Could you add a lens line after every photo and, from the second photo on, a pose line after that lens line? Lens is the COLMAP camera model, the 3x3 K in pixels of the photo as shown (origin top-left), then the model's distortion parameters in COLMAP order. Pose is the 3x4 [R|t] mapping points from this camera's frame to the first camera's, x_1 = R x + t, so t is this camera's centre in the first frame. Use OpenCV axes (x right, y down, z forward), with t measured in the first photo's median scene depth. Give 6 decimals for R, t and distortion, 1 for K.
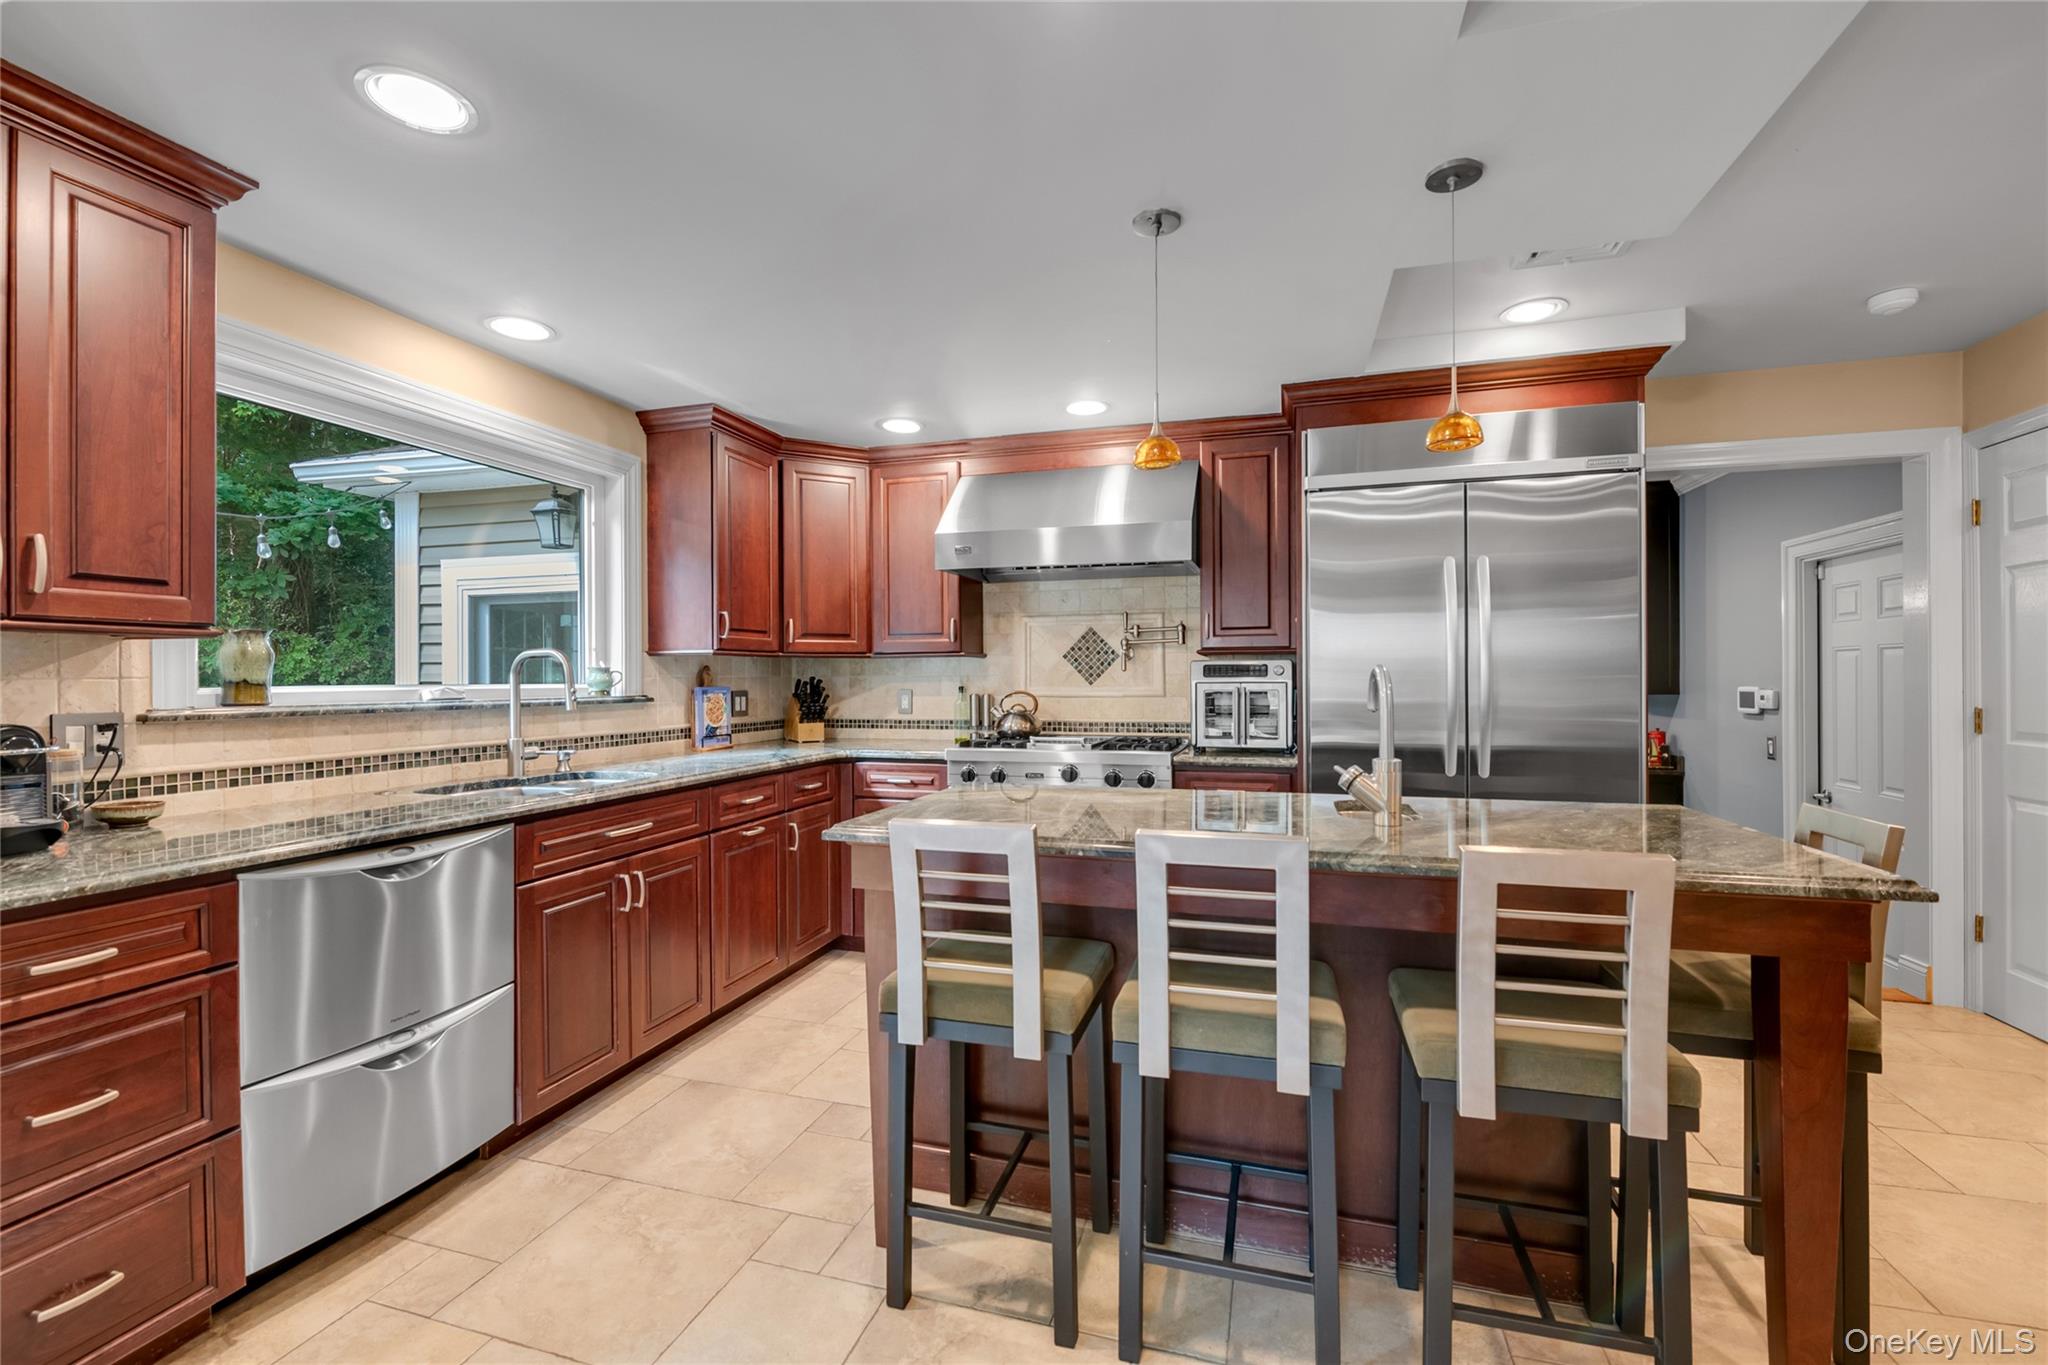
lens RADIAL K [[869.9, 0, 1009.5], [0, 869.9, 678.0], [0, 0, 1]] dist [-0.009527, 0.000394]
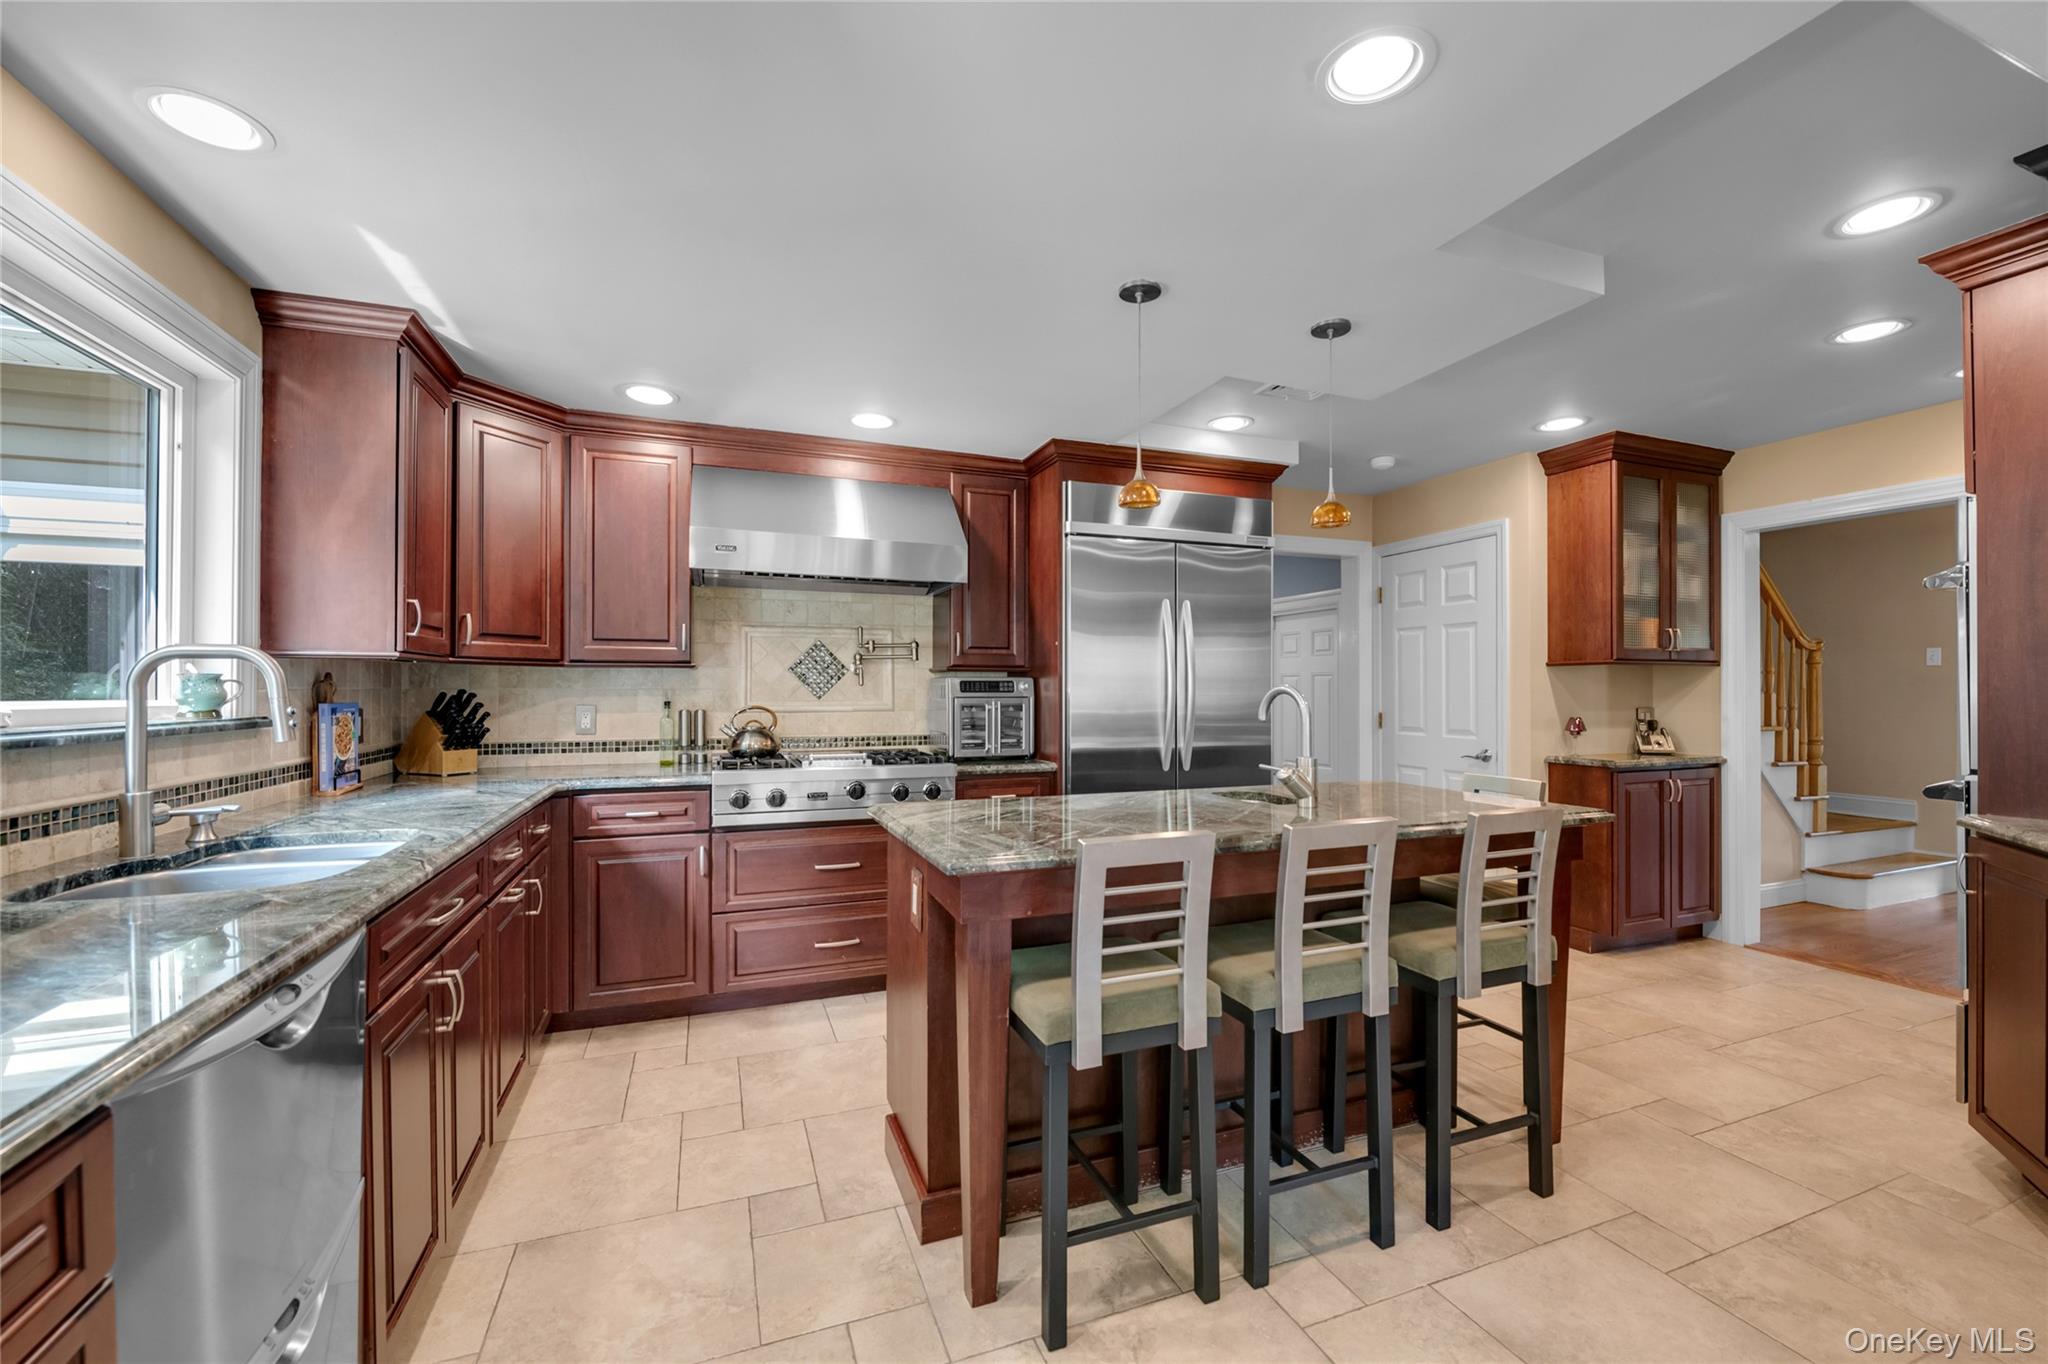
lens RADIAL K [[840.6, 0, 1028.7], [0, 840.6, 679.2], [0, 0, 1]] dist [-0.008954, 0.000203]
pose [[0.784466, 0.013226, 0.620031, -0.372660], [-0.004859, 0.999873, -0.015180, -0.002010], [-0.620153, 0.008896, 0.784430, 0.141574]]
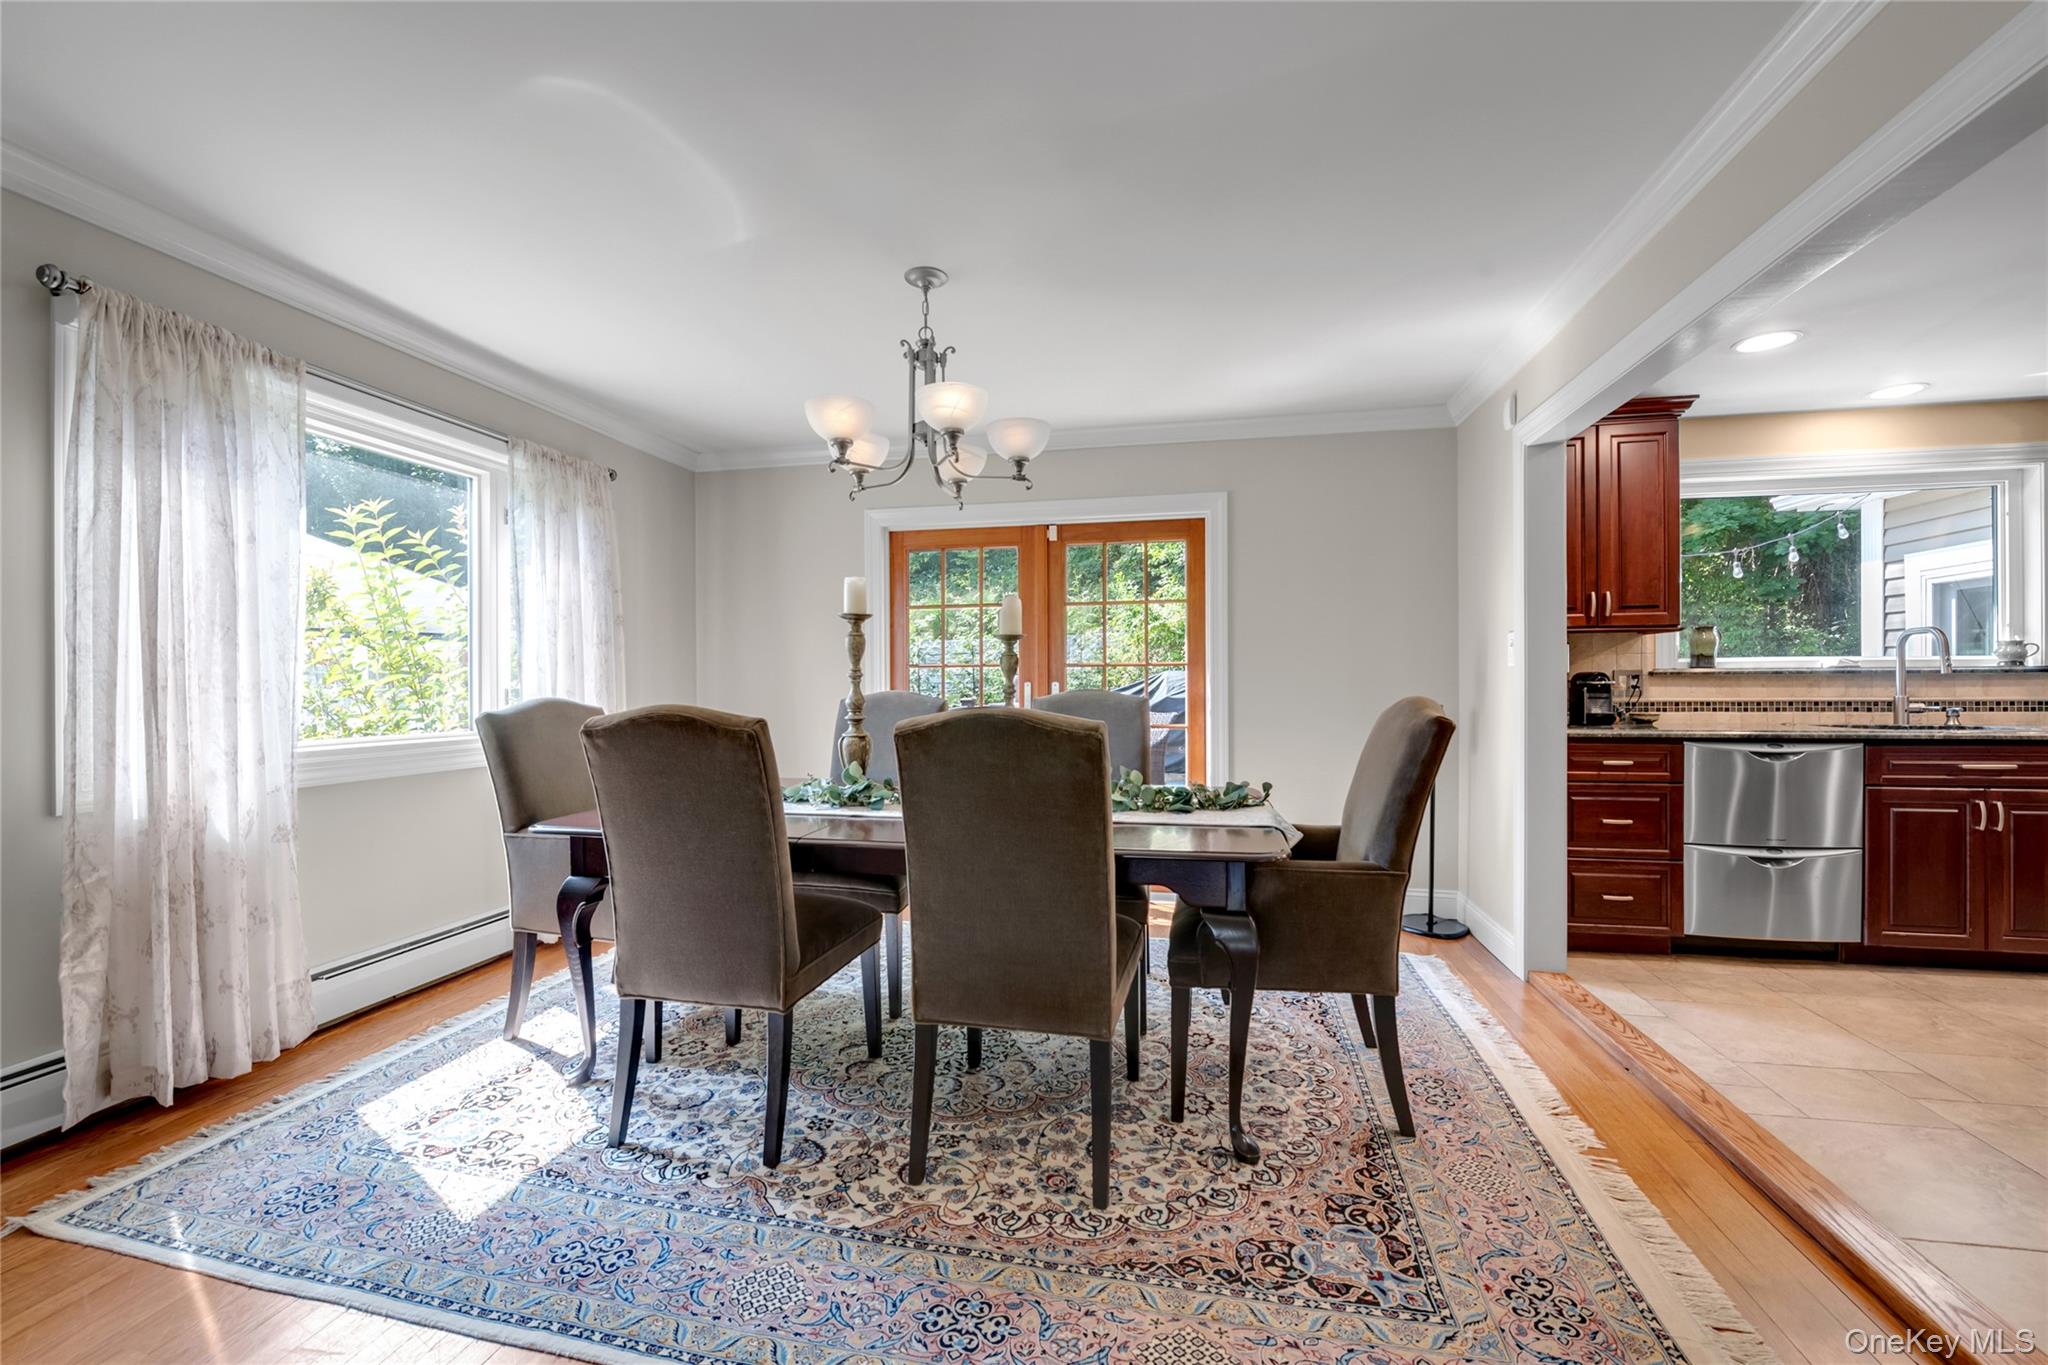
lens RADIAL K [[869.9, 0, 1029.9], [0, 869.9, 681.5], [0, 0, 1]] dist [-0.009527, 0.000394]
pose [[0.122604, -0.000991, -0.992455, 0.475157], [0.003176, 0.999995, -0.000606, 0.037151], [0.992451, -0.003078, 0.122607, -0.396429]]
